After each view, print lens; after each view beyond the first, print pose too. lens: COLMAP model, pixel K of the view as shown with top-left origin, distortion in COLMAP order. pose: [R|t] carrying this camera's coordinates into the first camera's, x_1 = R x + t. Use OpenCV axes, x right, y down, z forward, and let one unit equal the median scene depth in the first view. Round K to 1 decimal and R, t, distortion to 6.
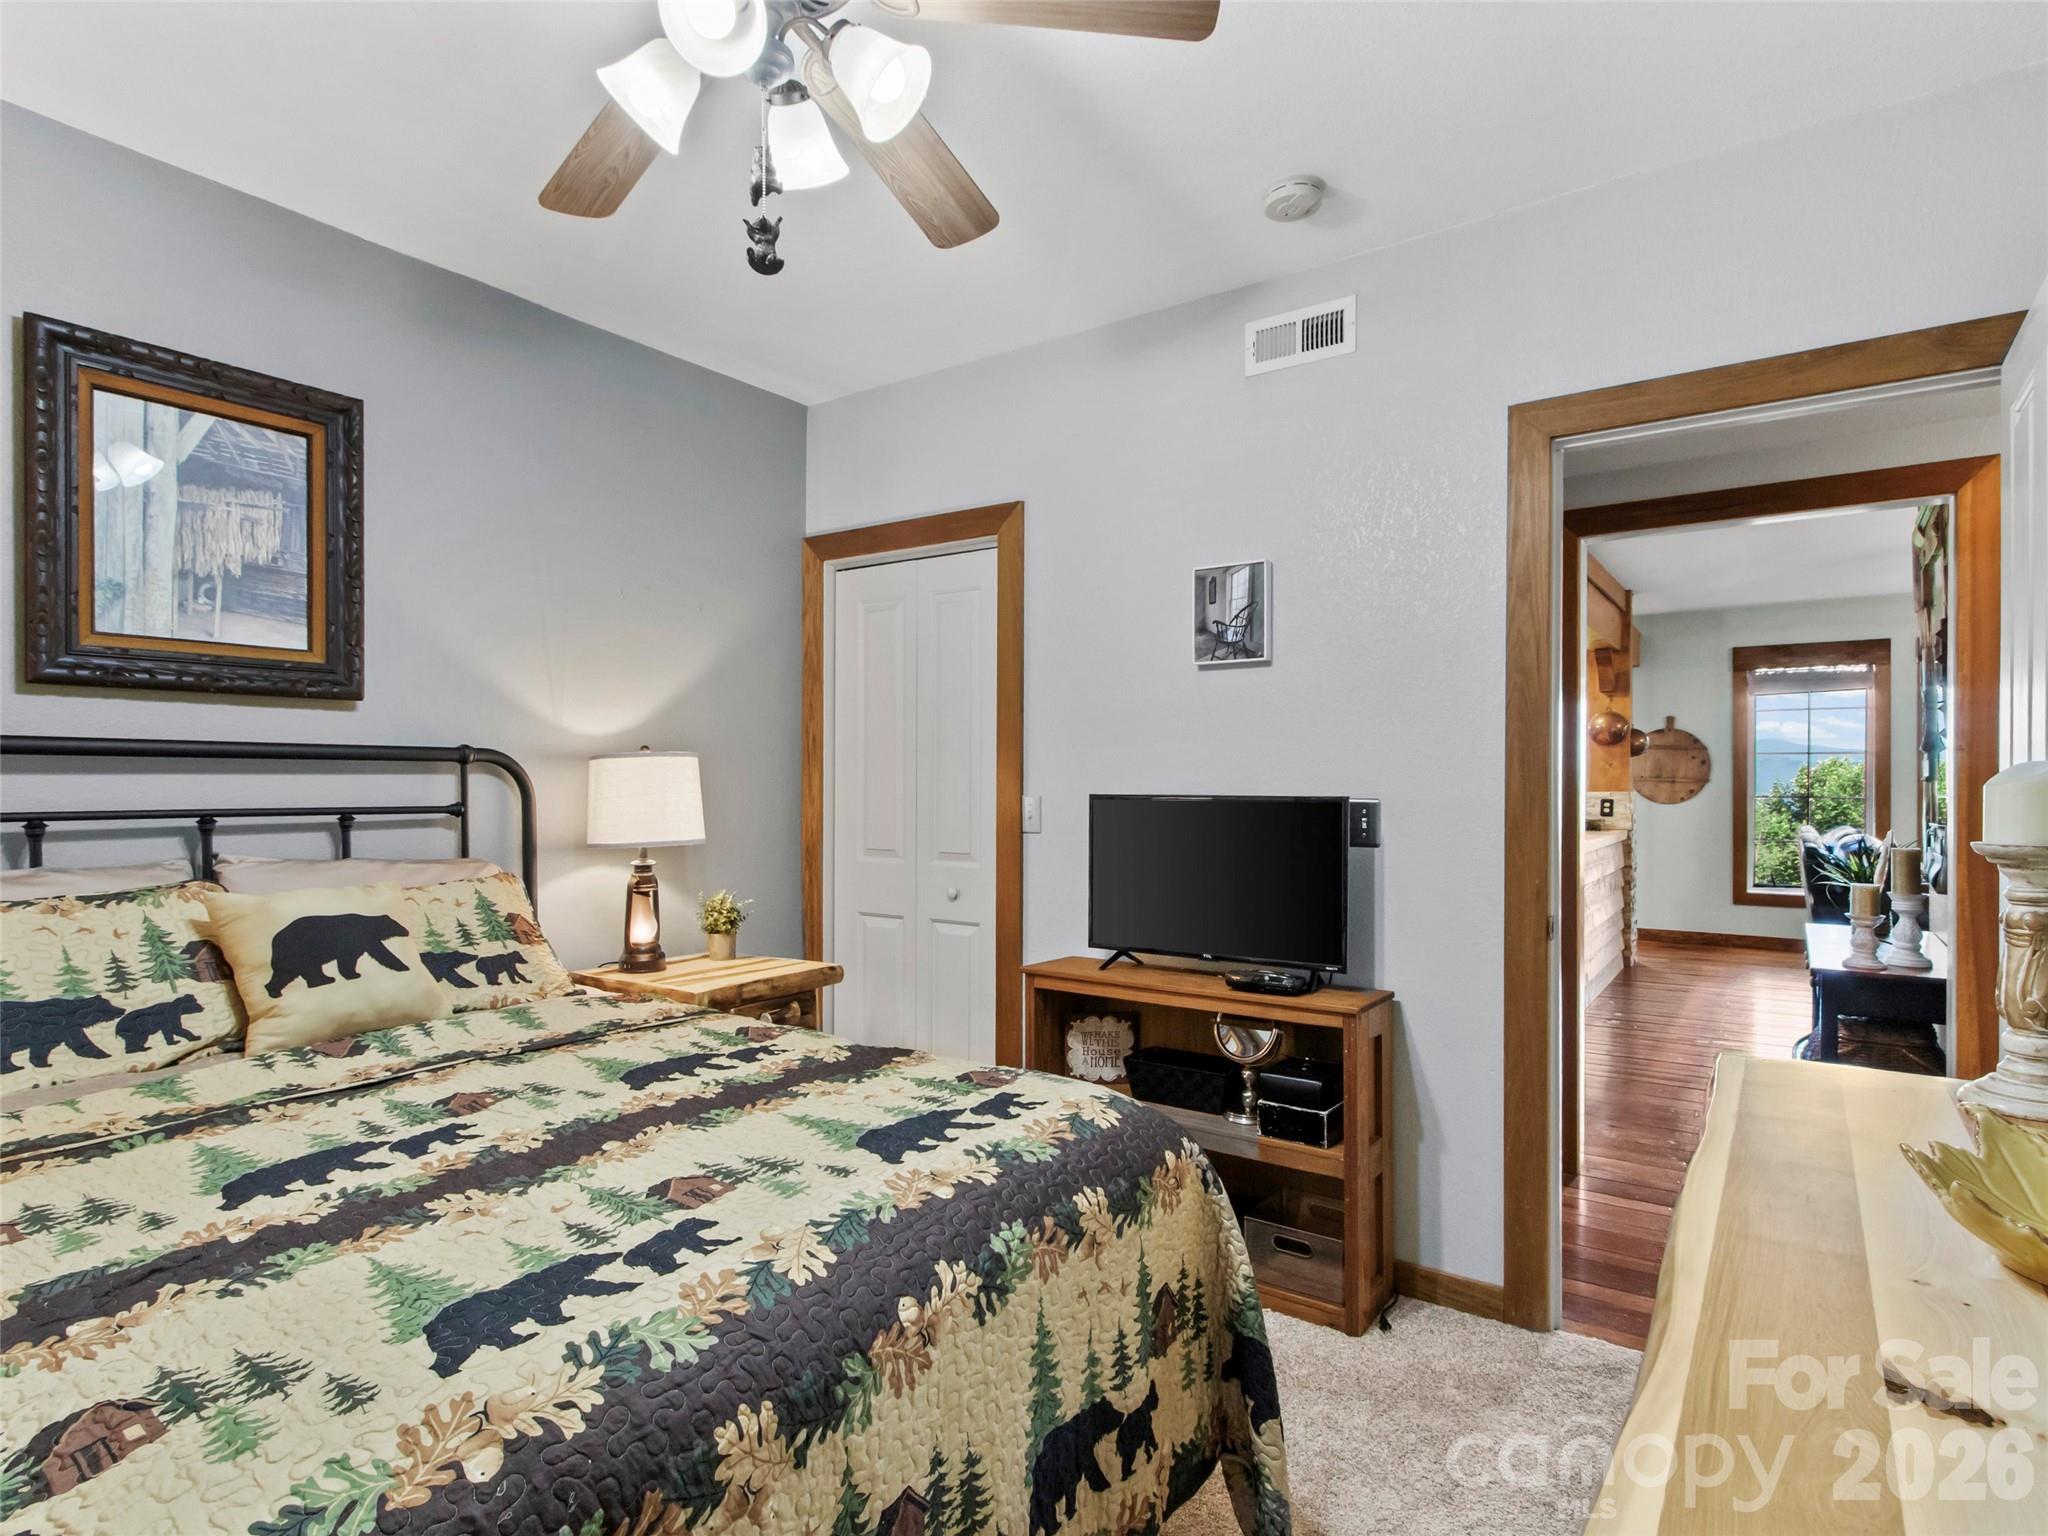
lens RADIAL K [[1056.5, 0, 1033.8], [0, 1056.5, 782.2], [0, 0, 1]] dist [0.004622, -0.003232]
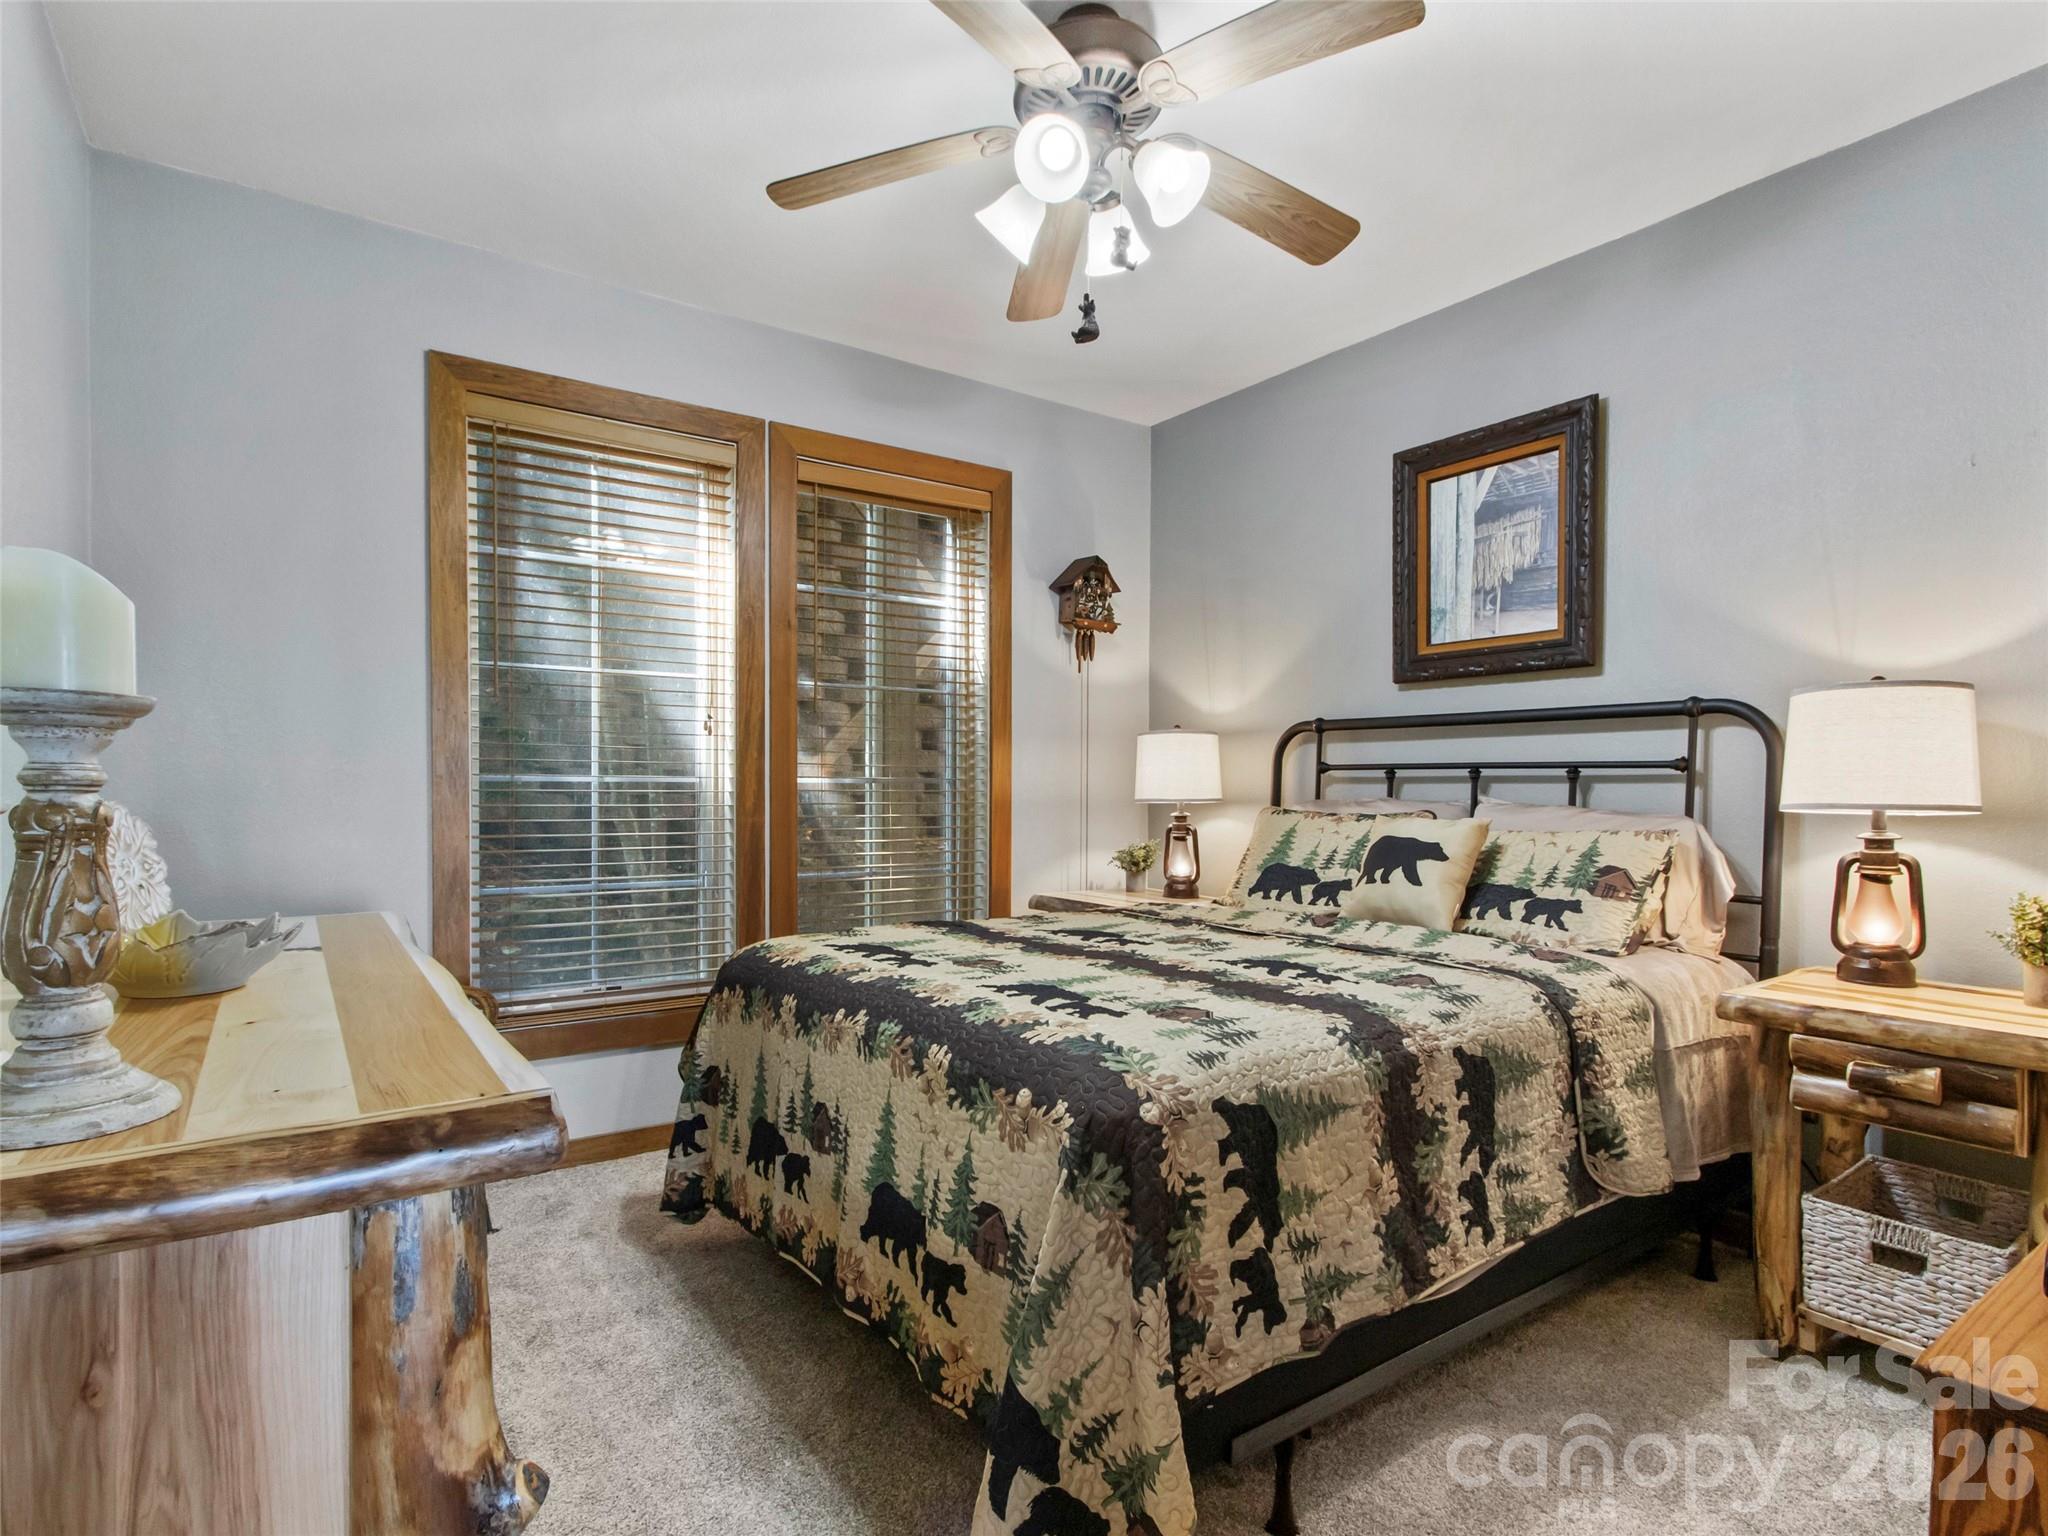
lens RADIAL K [[1056.5, 0, 1005.4], [0, 1056.5, 793.5], [0, 0, 1]] dist [0.004622, -0.003232]
pose [[-0.334206, 0.007092, -0.942473, 0.668079], [-0.002189, 0.999963, 0.008301, 0.053033], [0.942497, 0.004837, -0.334178, 0.853865]]
